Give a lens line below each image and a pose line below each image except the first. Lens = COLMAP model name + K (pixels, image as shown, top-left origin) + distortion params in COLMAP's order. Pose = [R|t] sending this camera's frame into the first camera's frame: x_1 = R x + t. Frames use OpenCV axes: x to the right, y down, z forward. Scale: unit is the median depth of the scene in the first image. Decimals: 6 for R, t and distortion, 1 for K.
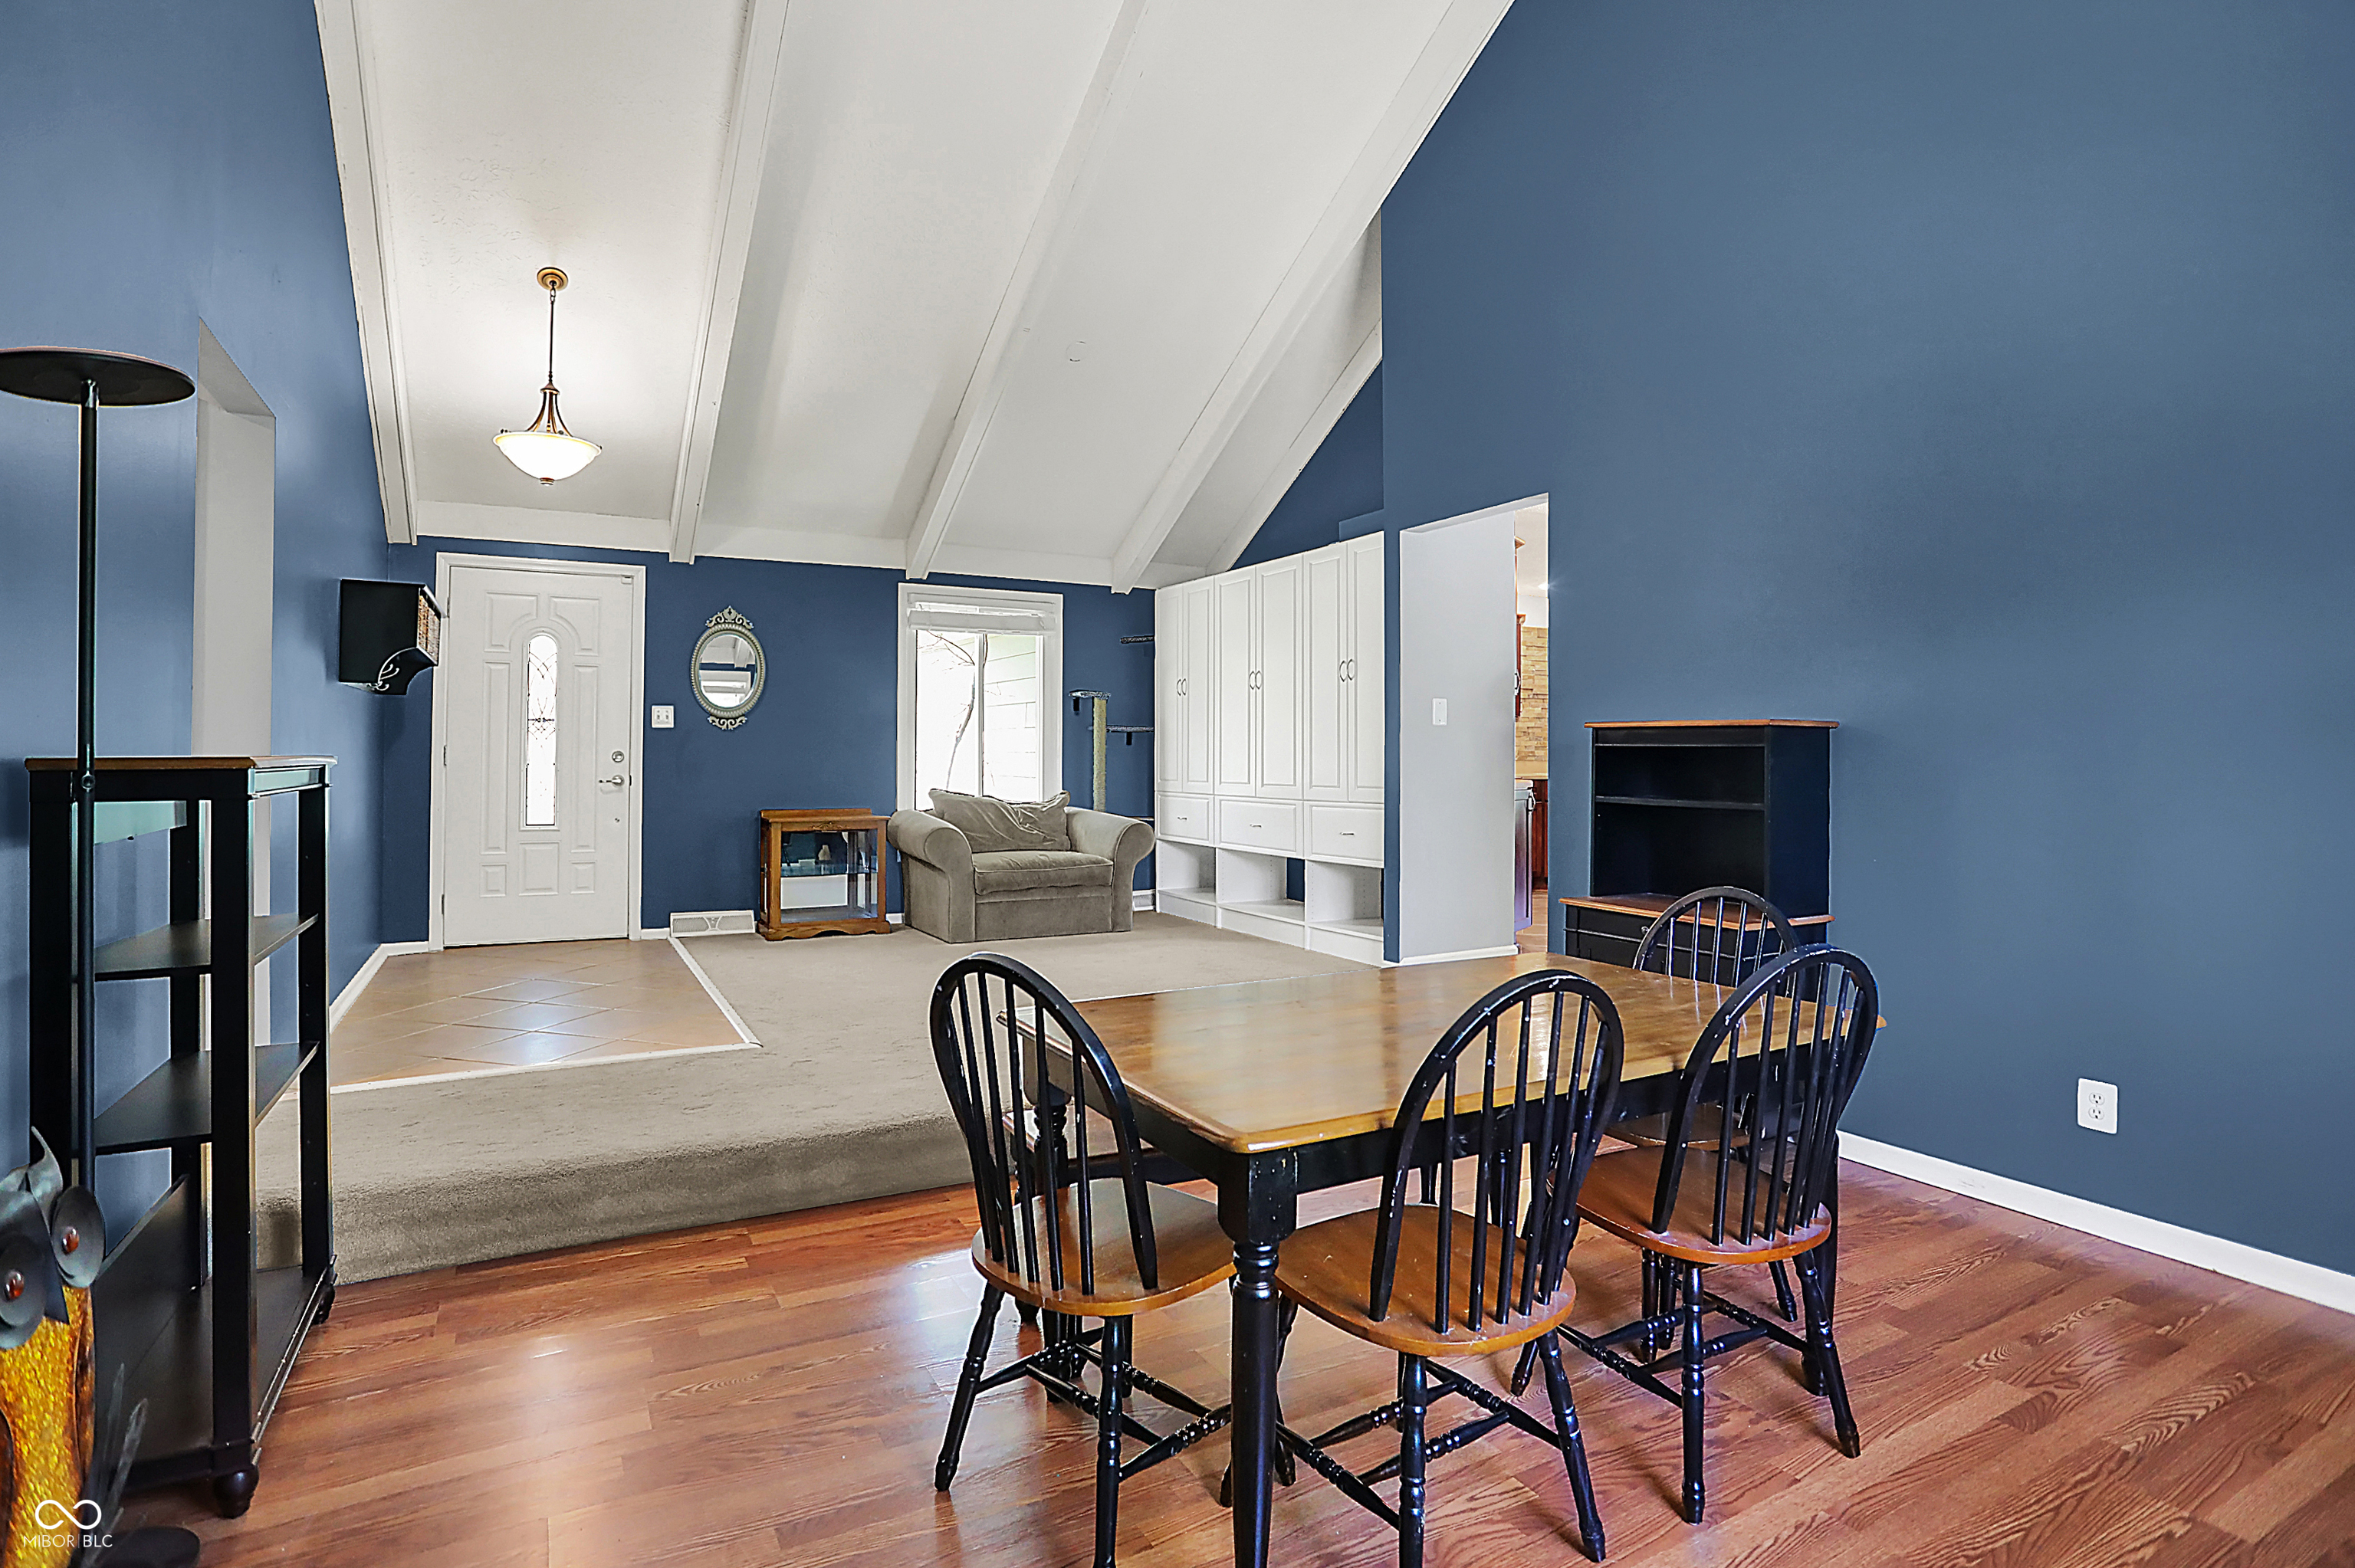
lens RADIAL K [[1173.5, 0, 1175.0], [0, 1173.5, 754.8], [0, 0, 1]] dist [-0.070323, 0.033505]
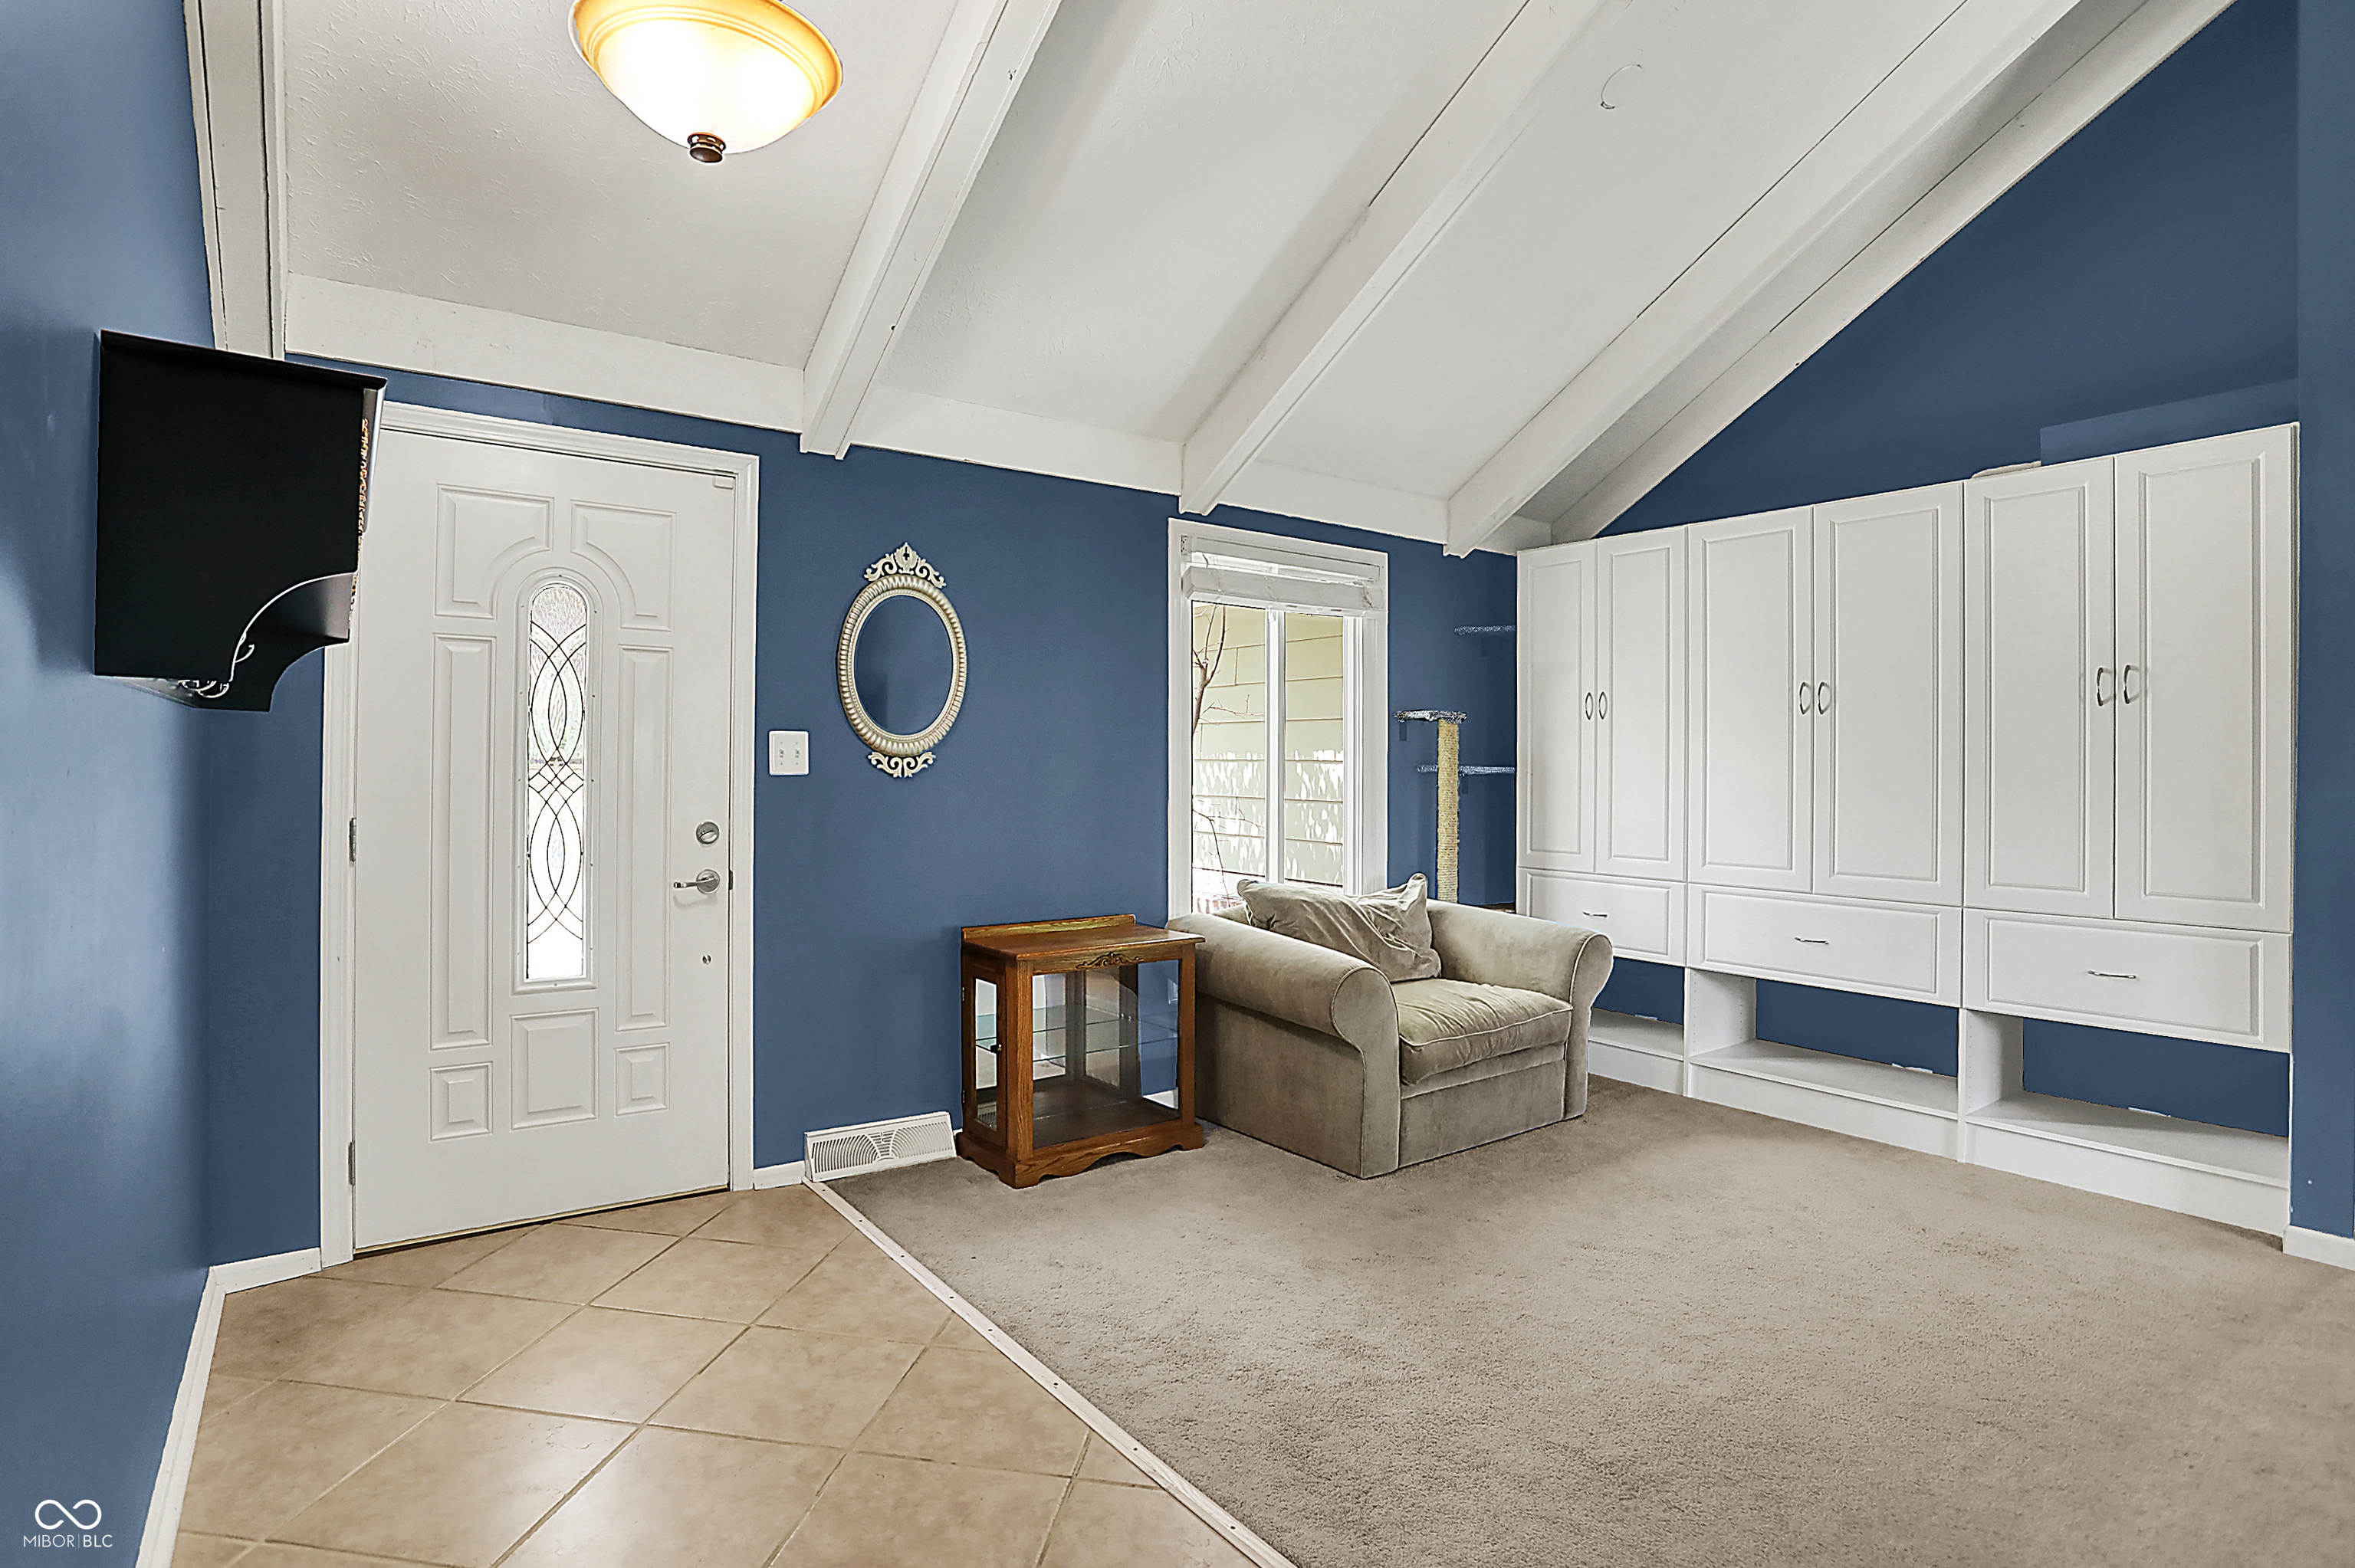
lens RADIAL K [[1172.7, 0, 1153.8], [0, 1172.7, 782.3], [0, 0, 1]] dist [-0.070355, 0.034203]
pose [[0.992302, 0.003603, 0.123791, -0.341873], [-0.005963, 0.999807, 0.018702, -0.030211], [-0.123700, -0.019296, 0.992132, 0.462806]]
